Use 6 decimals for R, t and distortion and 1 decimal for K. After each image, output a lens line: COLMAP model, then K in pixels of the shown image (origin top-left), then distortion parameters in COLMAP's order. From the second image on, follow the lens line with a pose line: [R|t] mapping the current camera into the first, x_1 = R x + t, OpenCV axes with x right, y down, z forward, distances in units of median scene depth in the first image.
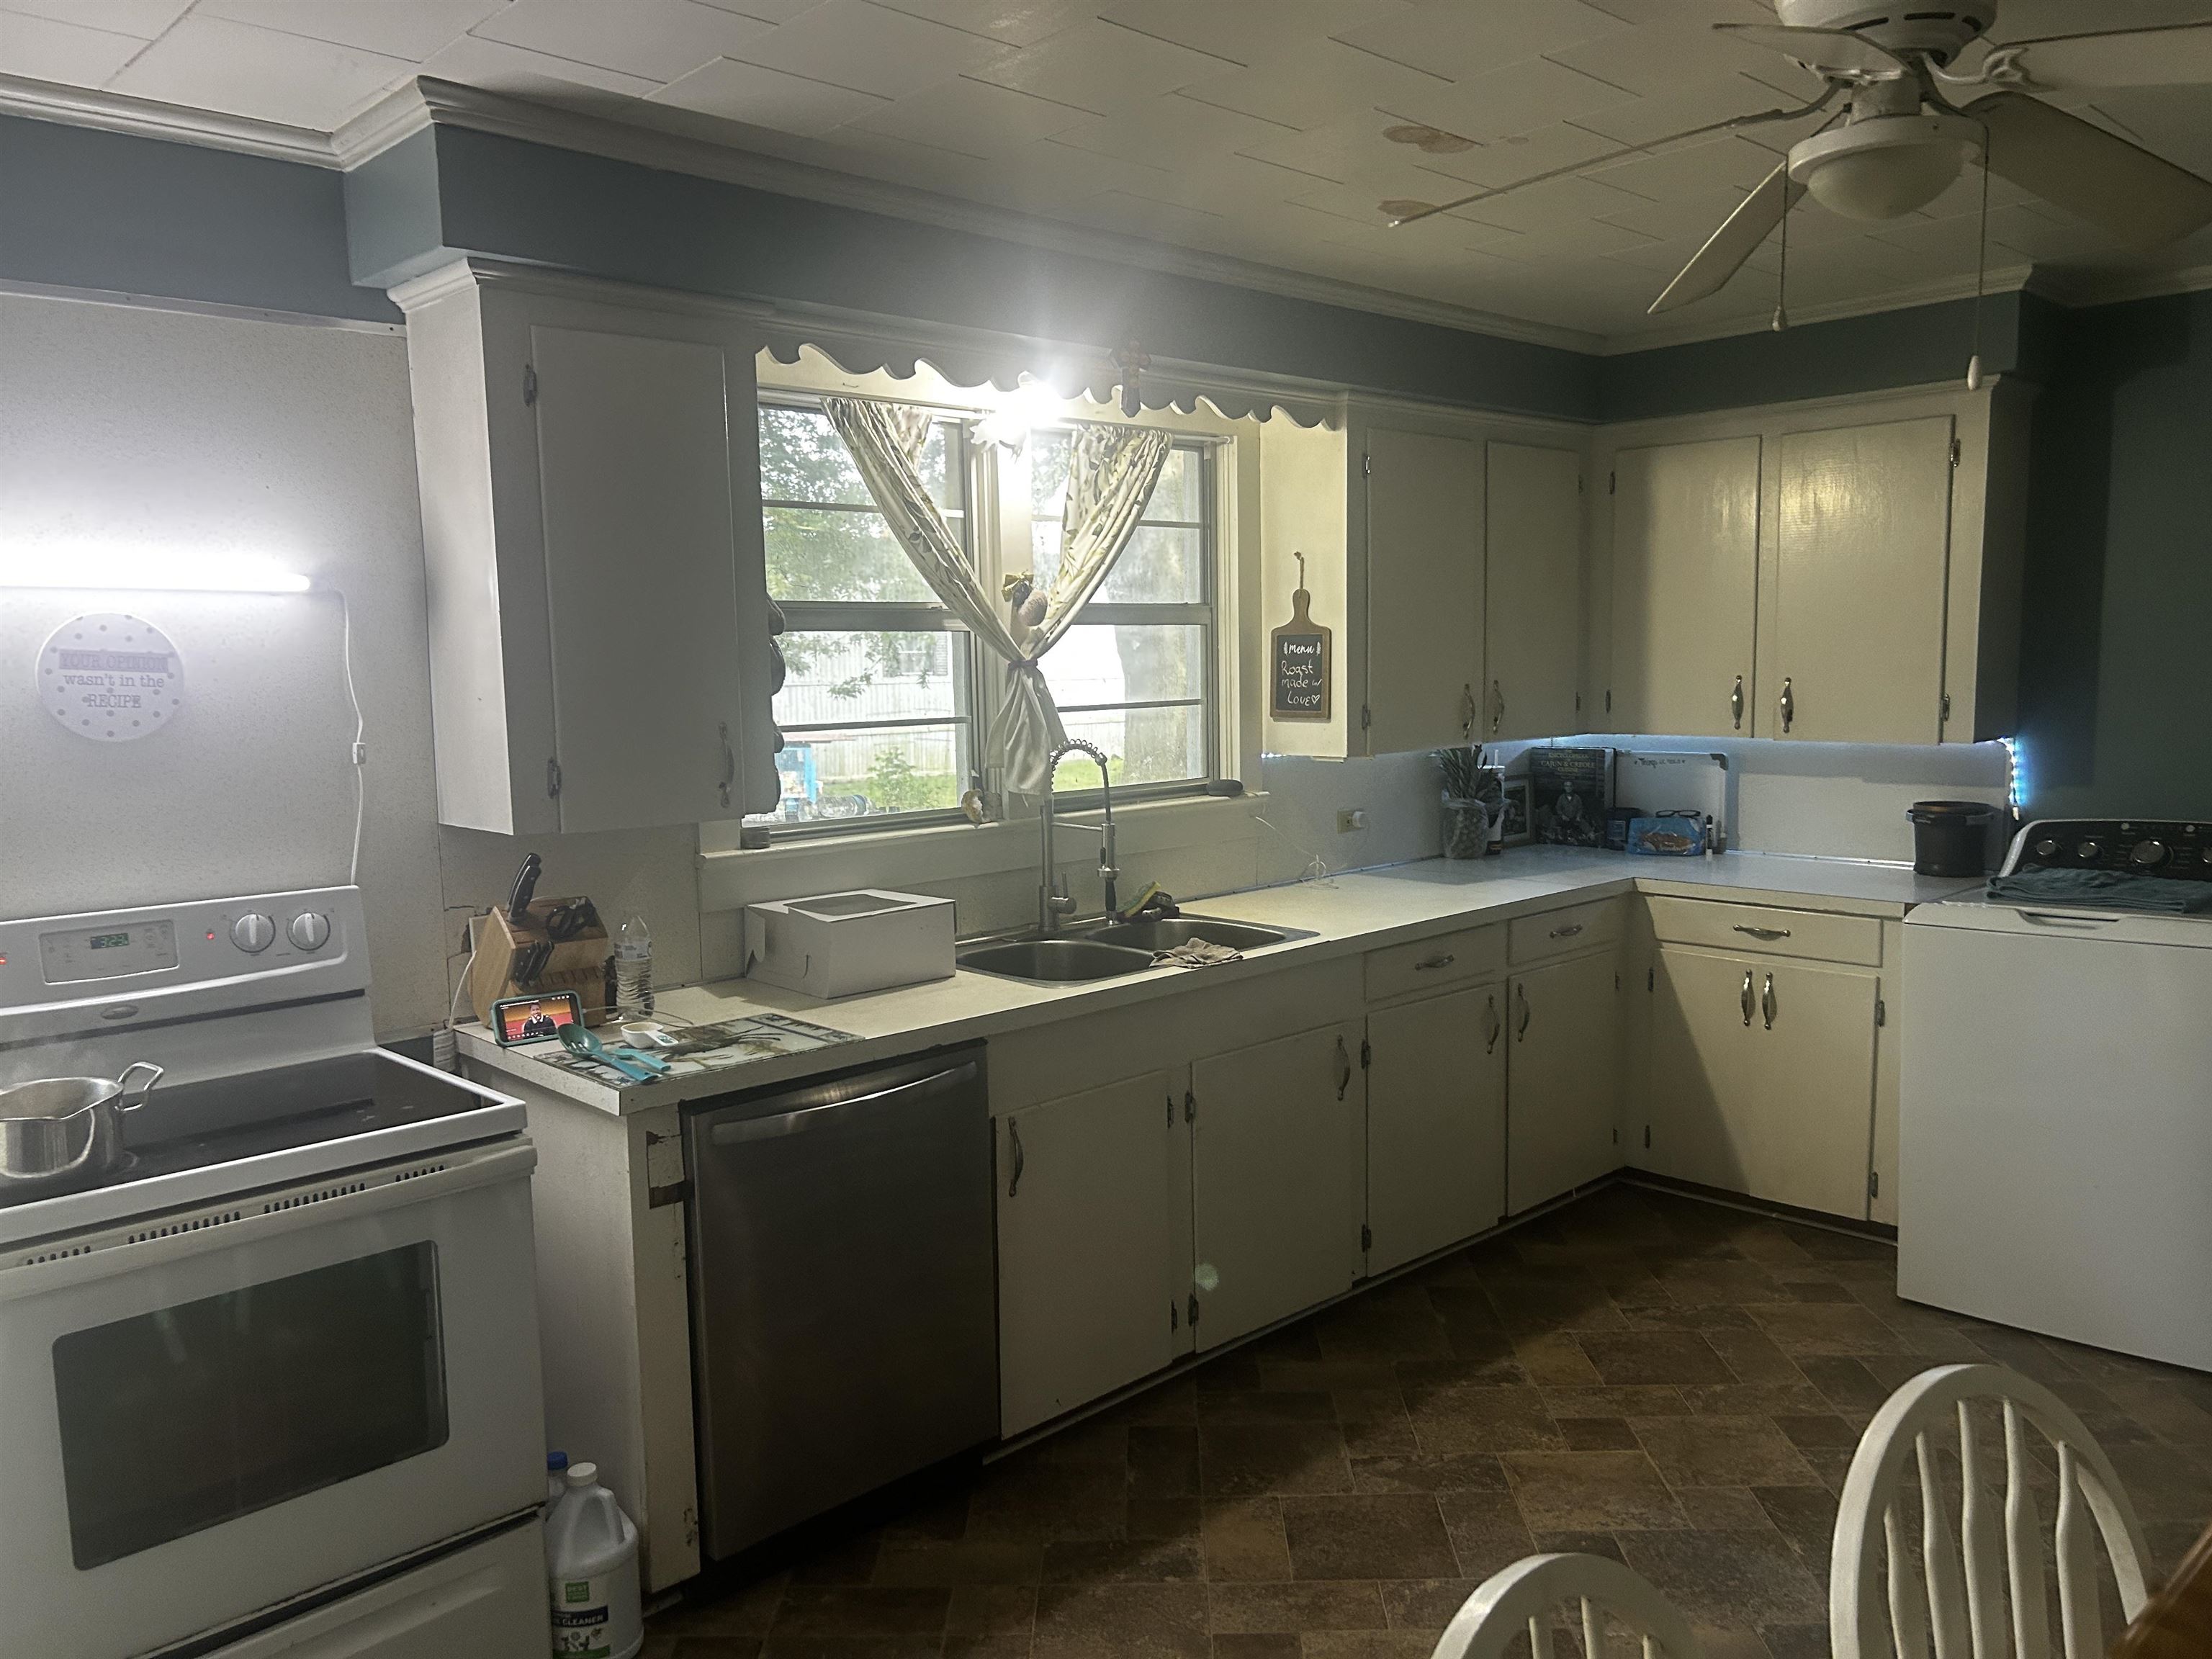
lens RADIAL K [[1674.1, 0, 1156.9], [0, 1674.1, 831.5], [0, 0, 1]] dist [0.005196, 0.002528]
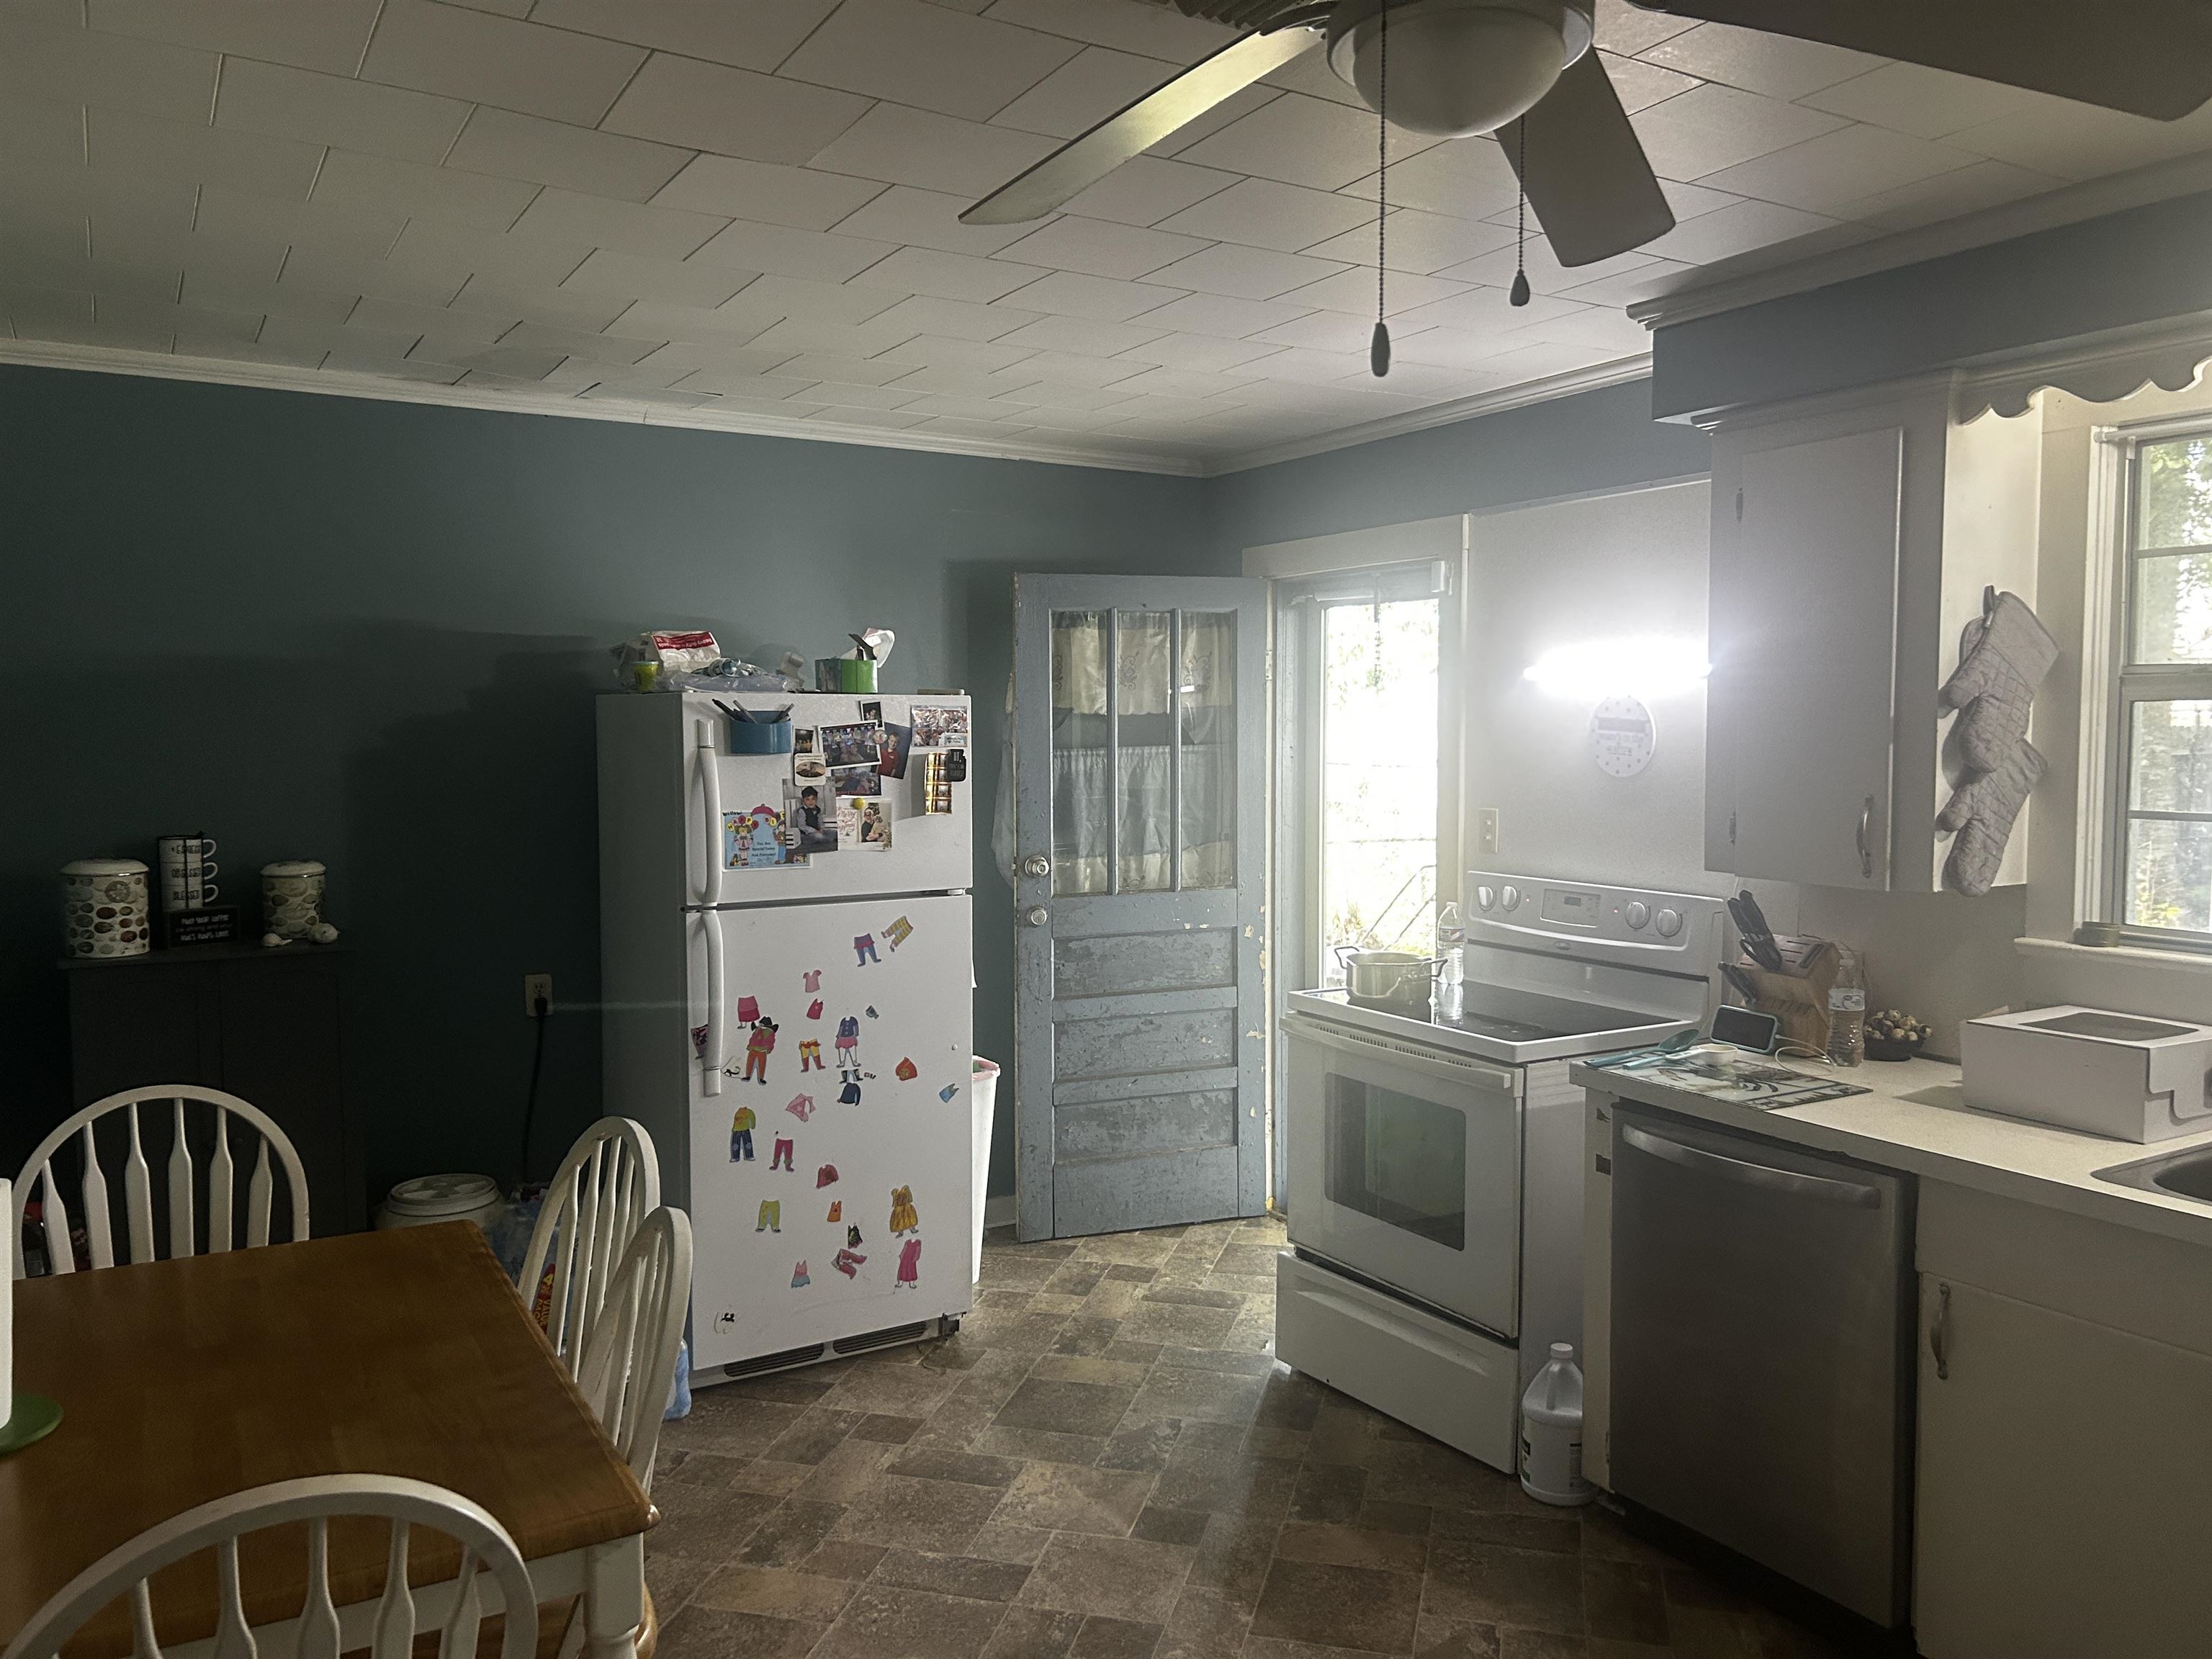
lens RADIAL K [[1674.1, 0, 1156.9], [0, 1674.1, 831.5], [0, 0, 1]] dist [0.005196, 0.002528]
pose [[-0.236404, 0.080083, -0.968349, 0.956966], [-0.098969, 0.989430, 0.105987, -0.123401], [0.966601, 0.120892, -0.225980, 0.931533]]
